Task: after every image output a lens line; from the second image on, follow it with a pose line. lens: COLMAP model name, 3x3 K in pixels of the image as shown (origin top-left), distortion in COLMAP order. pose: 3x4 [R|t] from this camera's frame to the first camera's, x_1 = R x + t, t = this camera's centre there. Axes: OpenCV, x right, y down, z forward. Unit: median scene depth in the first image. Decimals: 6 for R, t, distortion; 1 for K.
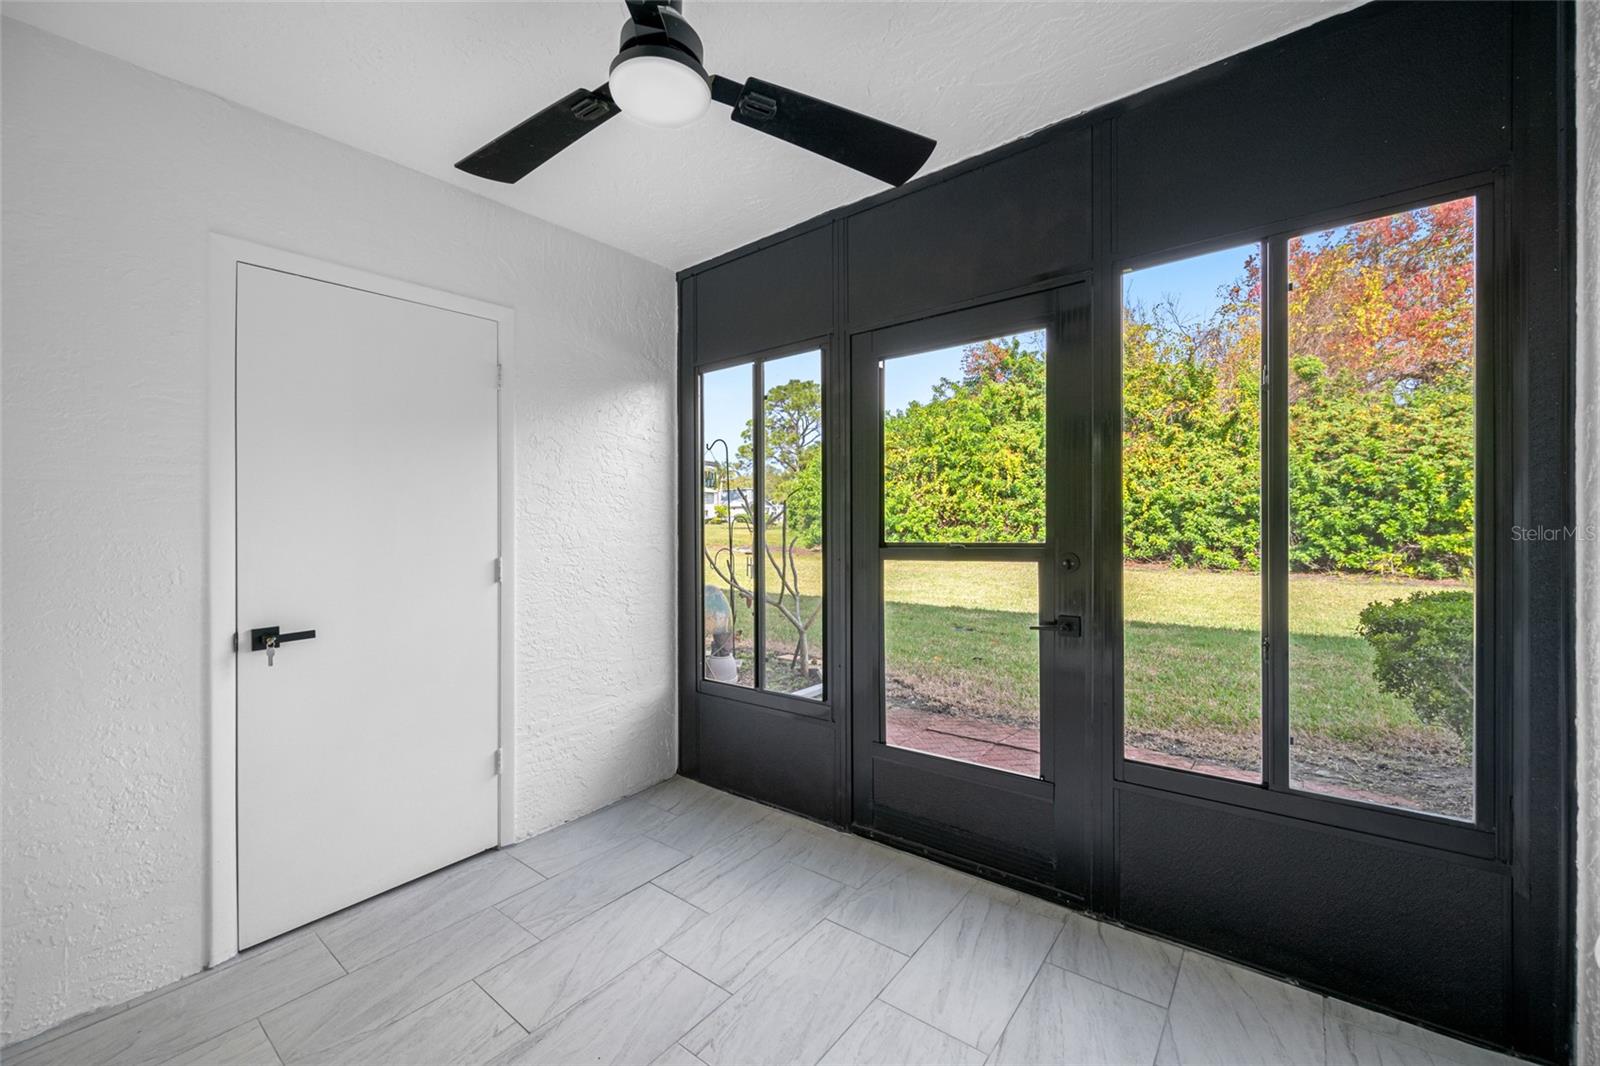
lens RADIAL K [[629.8, 0, 808.9], [0, 629.8, 515.9], [0, 0, 1]] dist [-0.006366, 0.000476]
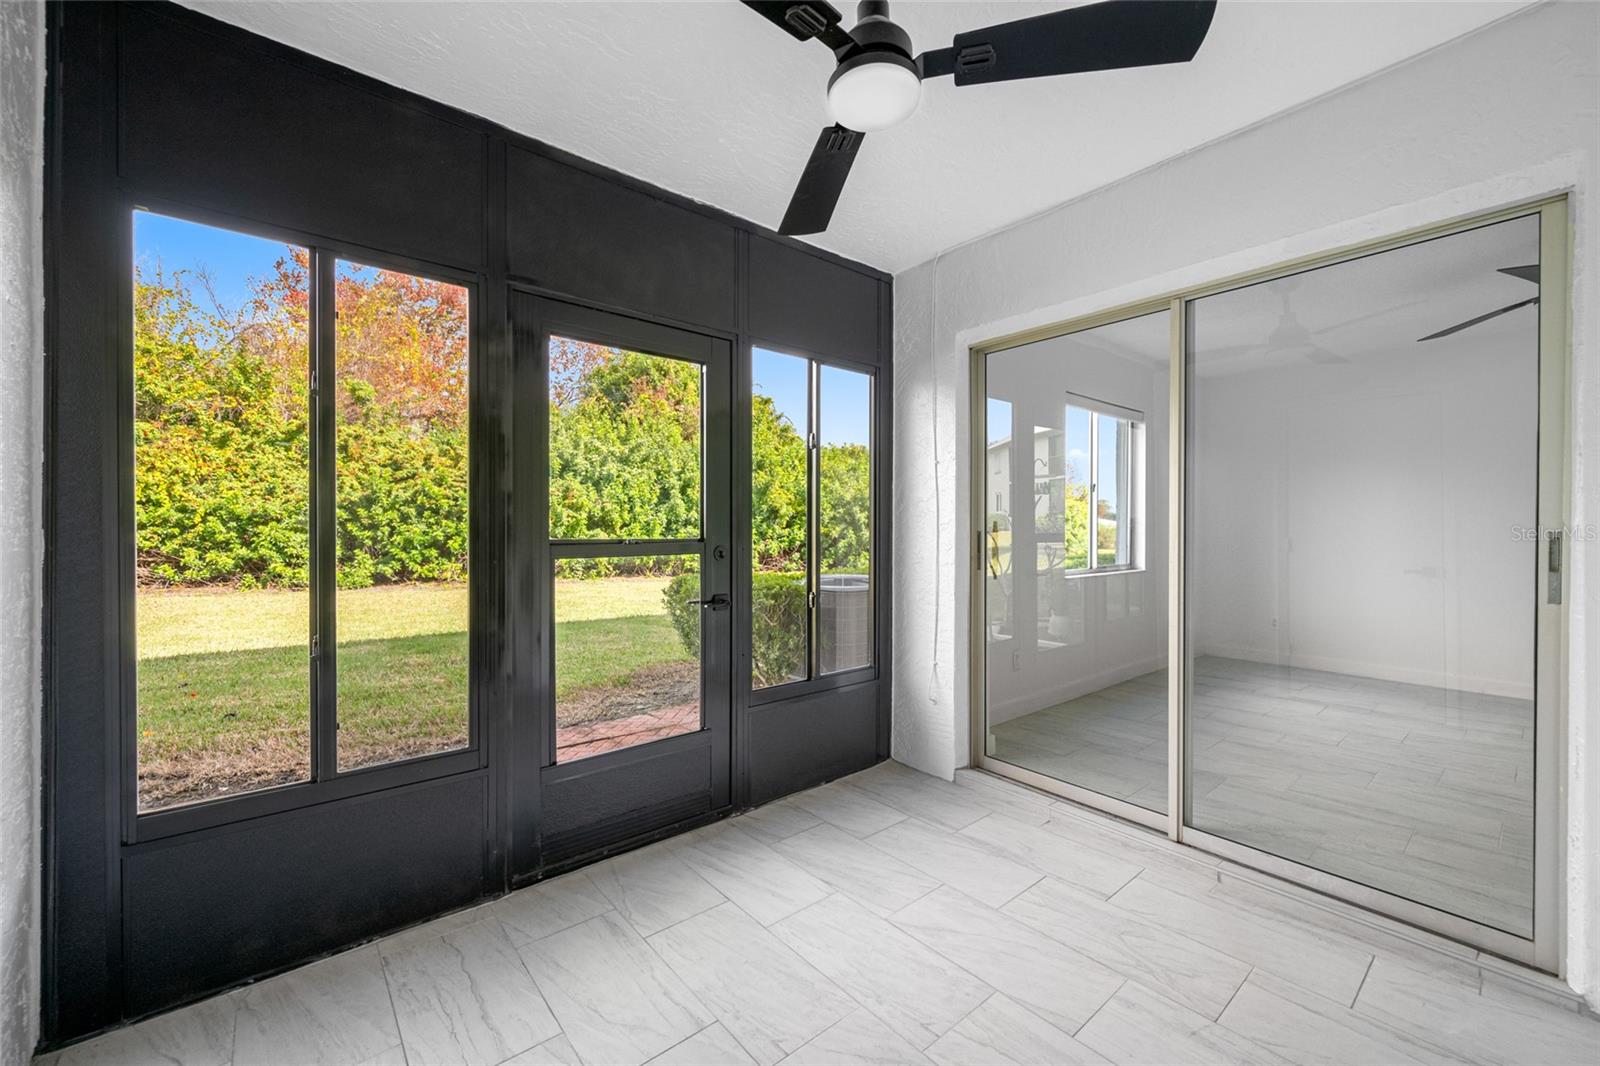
lens RADIAL K [[629.8, 0, 798.0], [0, 629.8, 539.8], [0, 0, 1]] dist [-0.006366, 0.000476]
pose [[0.213884, 0.004526, 0.976849, -0.101302], [-0.013092, 0.999913, -0.001766, 0.005533], [-0.976771, -0.012411, 0.213924, 0.070139]]
